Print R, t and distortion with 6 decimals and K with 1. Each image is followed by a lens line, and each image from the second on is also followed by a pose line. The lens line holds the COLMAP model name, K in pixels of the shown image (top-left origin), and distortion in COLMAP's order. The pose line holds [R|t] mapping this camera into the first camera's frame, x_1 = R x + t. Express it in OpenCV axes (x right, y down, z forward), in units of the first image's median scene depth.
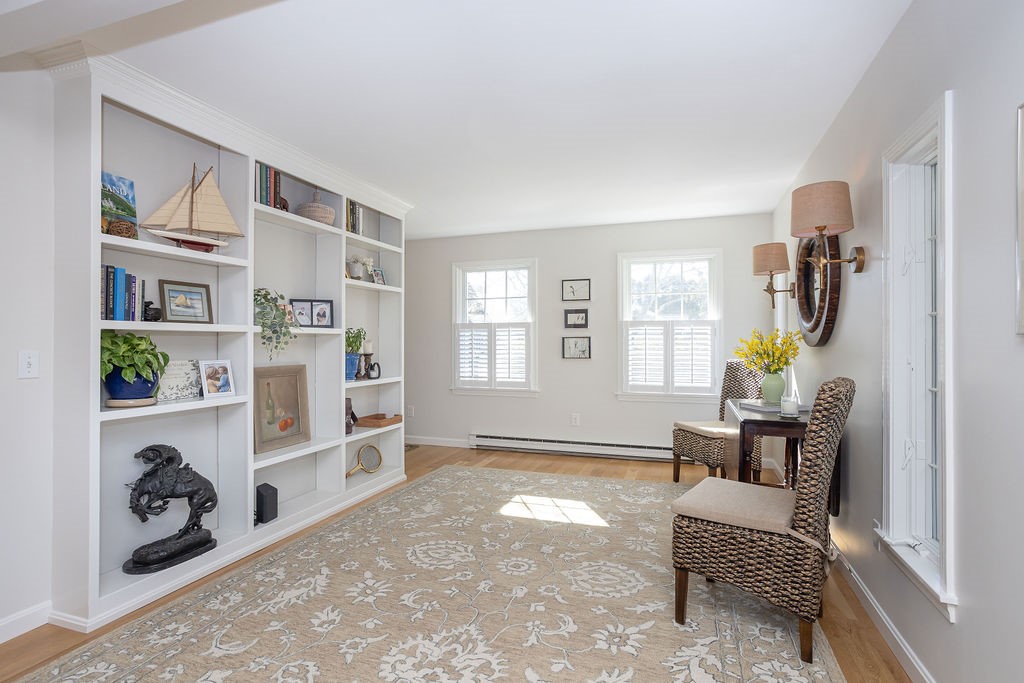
lens RADIAL K [[485.4, 0, 512.0], [0, 485.4, 341.5], [0, 0, 1]] dist [-0.021549, -0.000392]
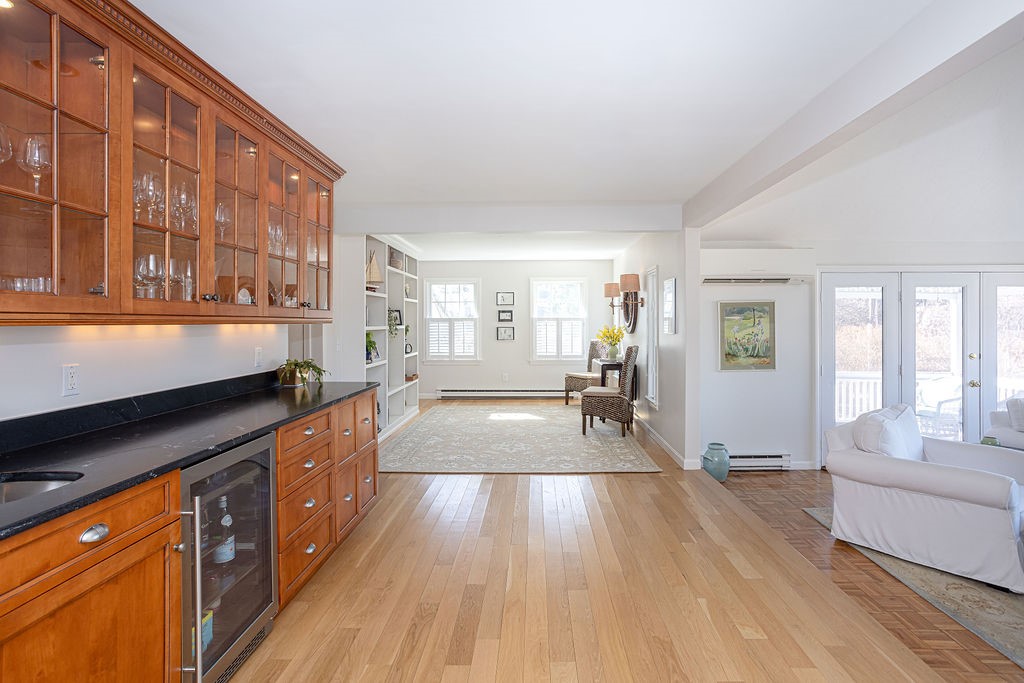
lens RADIAL K [[485.4, 0, 512.0], [0, 485.4, 341.5], [0, 0, 1]] dist [-0.021549, -0.000392]
pose [[0.956506, -0.012787, 0.291431, -0.402271], [0.001742, 0.999271, 0.038127, -0.028307], [-0.291706, -0.035960, 0.955832, -0.723077]]
